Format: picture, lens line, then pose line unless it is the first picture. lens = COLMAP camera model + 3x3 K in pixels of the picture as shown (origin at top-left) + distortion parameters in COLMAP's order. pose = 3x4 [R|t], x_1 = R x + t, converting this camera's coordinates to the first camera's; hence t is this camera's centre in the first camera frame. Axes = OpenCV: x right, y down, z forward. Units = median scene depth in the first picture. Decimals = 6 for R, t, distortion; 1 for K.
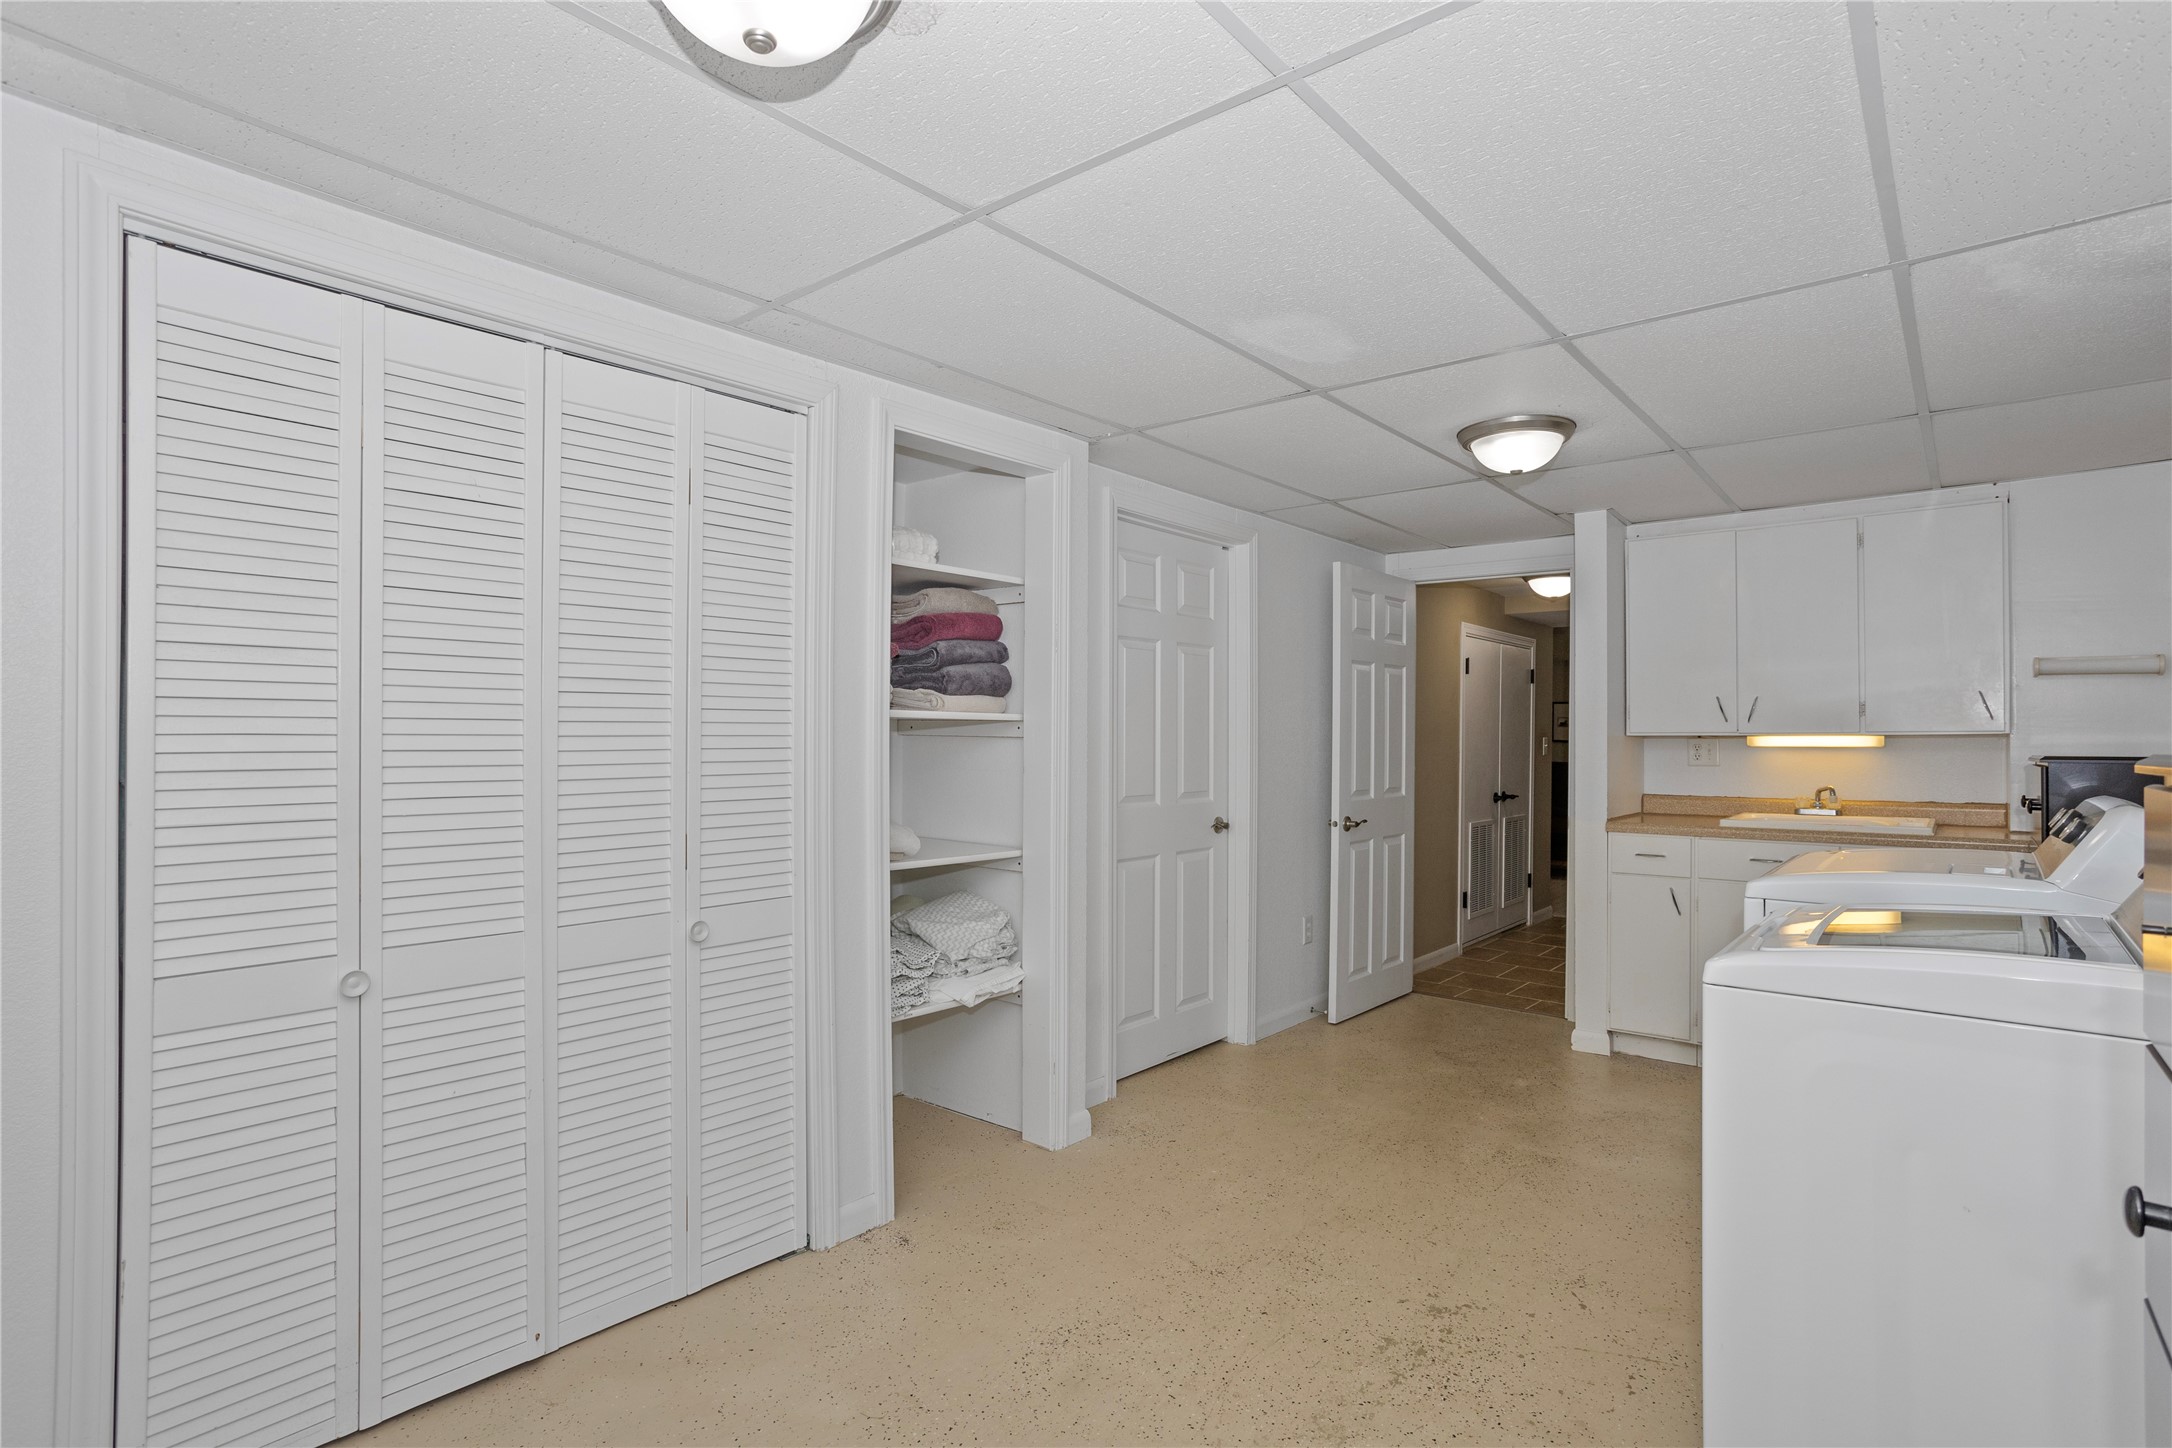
lens RADIAL K [[1066.9, 0, 1083.0], [0, 1066.9, 730.4], [0, 0, 1]] dist [-0.002873, 0.001041]
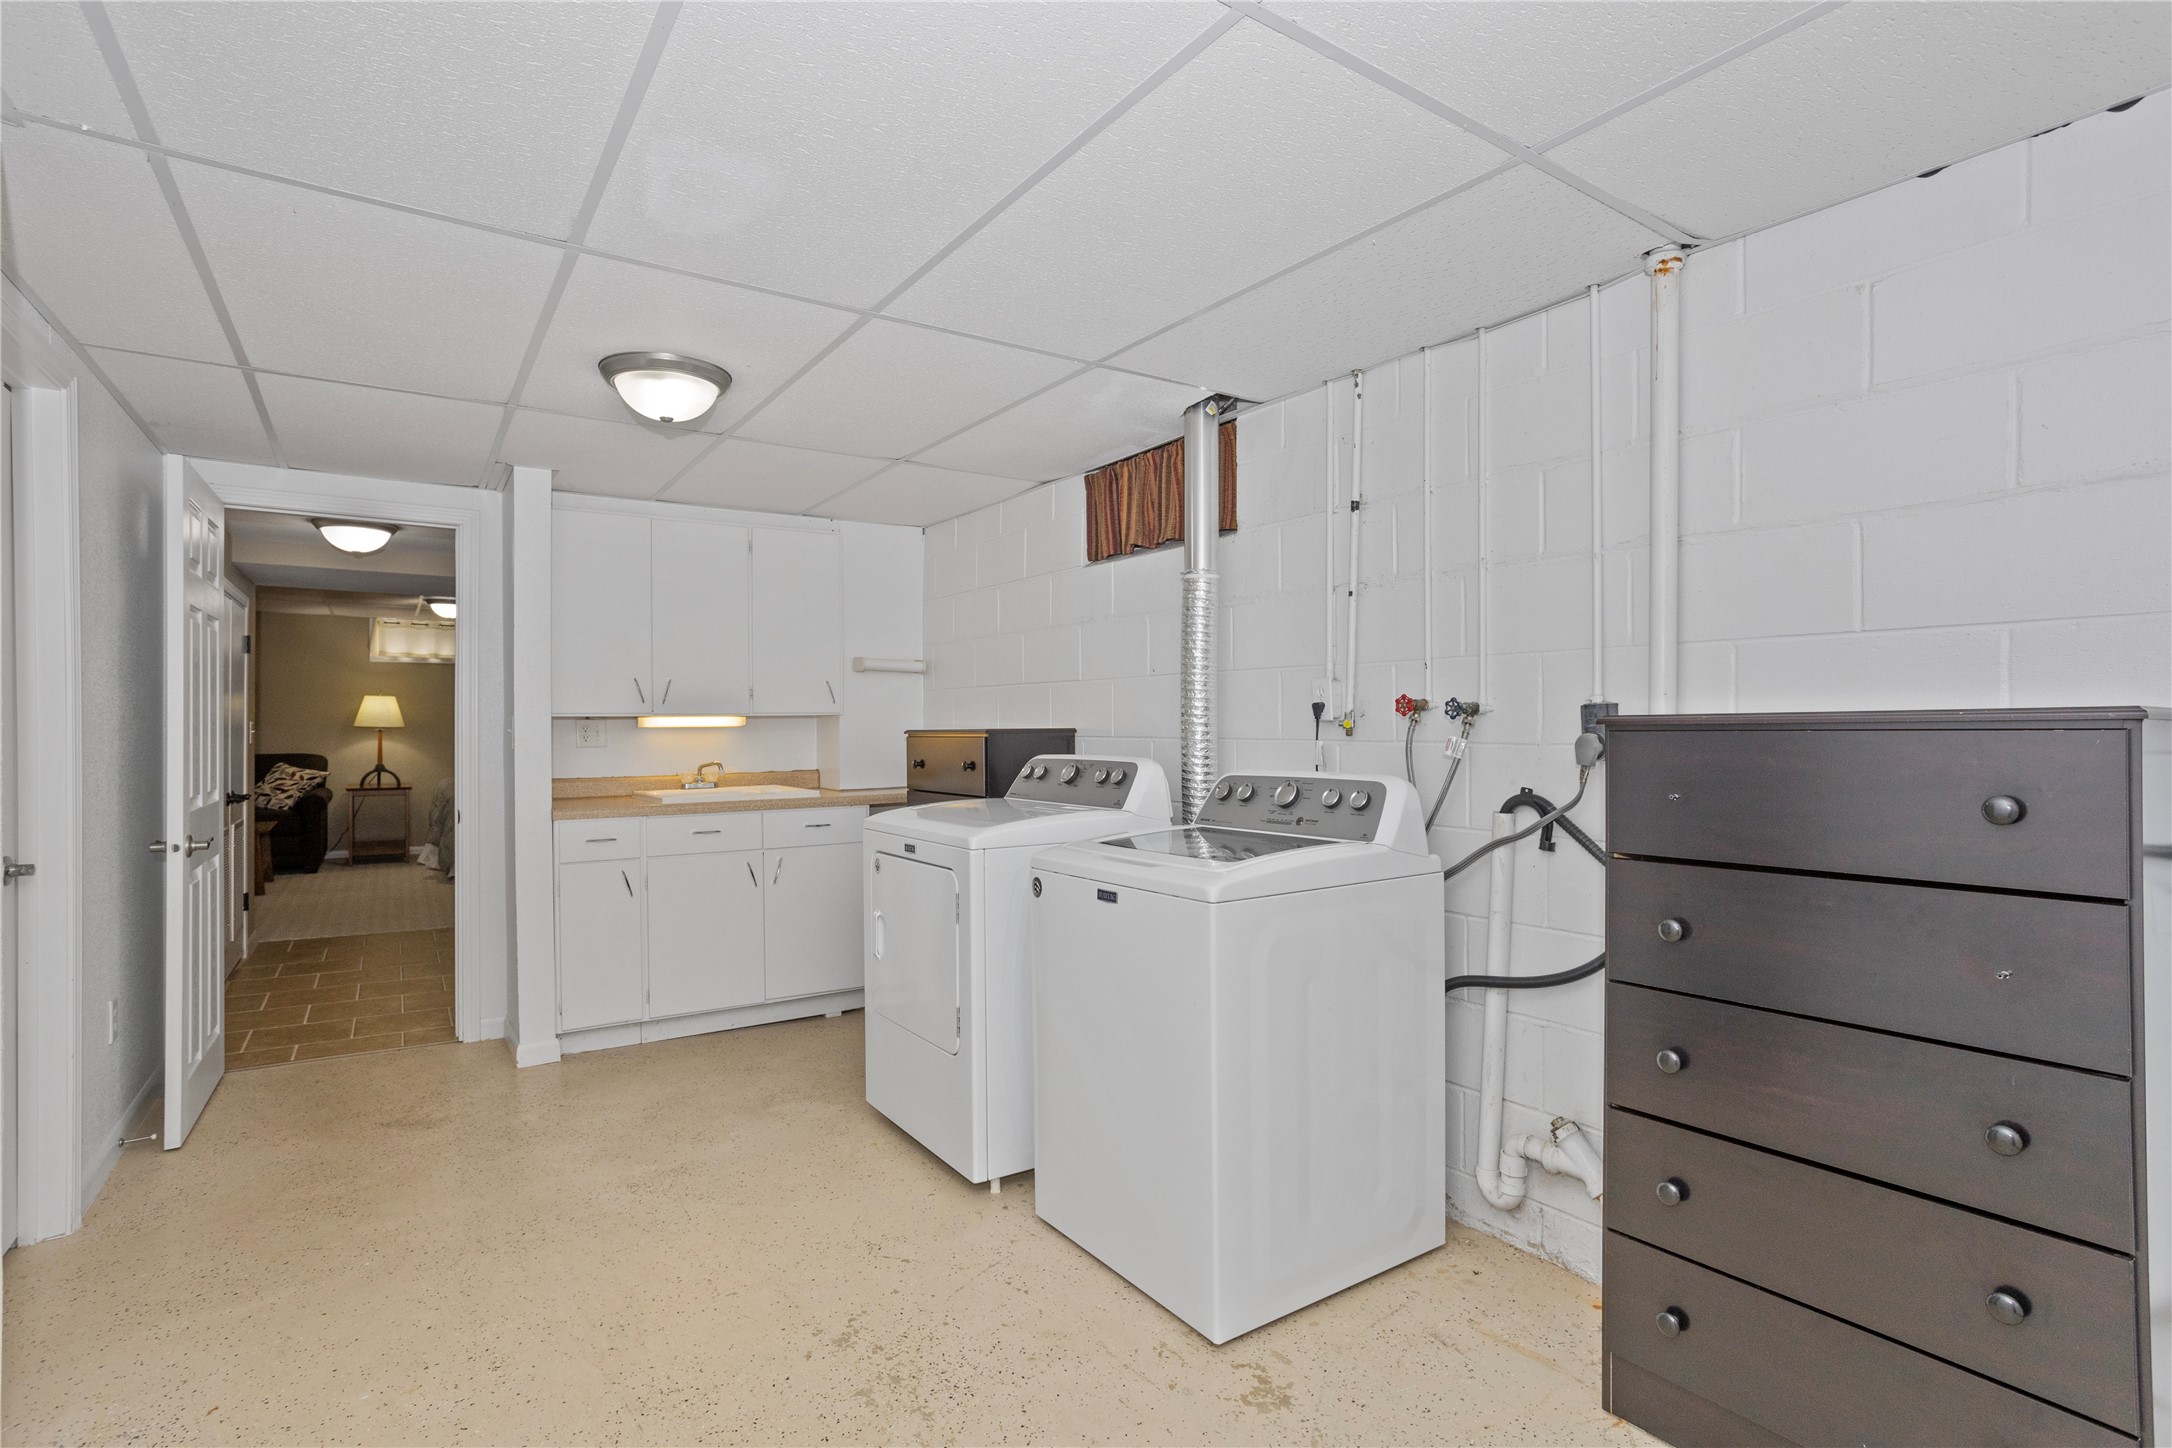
lens RADIAL K [[1066.9, 0, 1083.6], [0, 1066.9, 723.3], [0, 0, 1]] dist [-0.002873, 0.001041]
pose [[0.285279, -0.001413, 0.958443, -0.265695], [-0.000965, 0.999998, 0.001761, 0.009528], [-0.958444, -0.001428, 0.285277, 0.303164]]
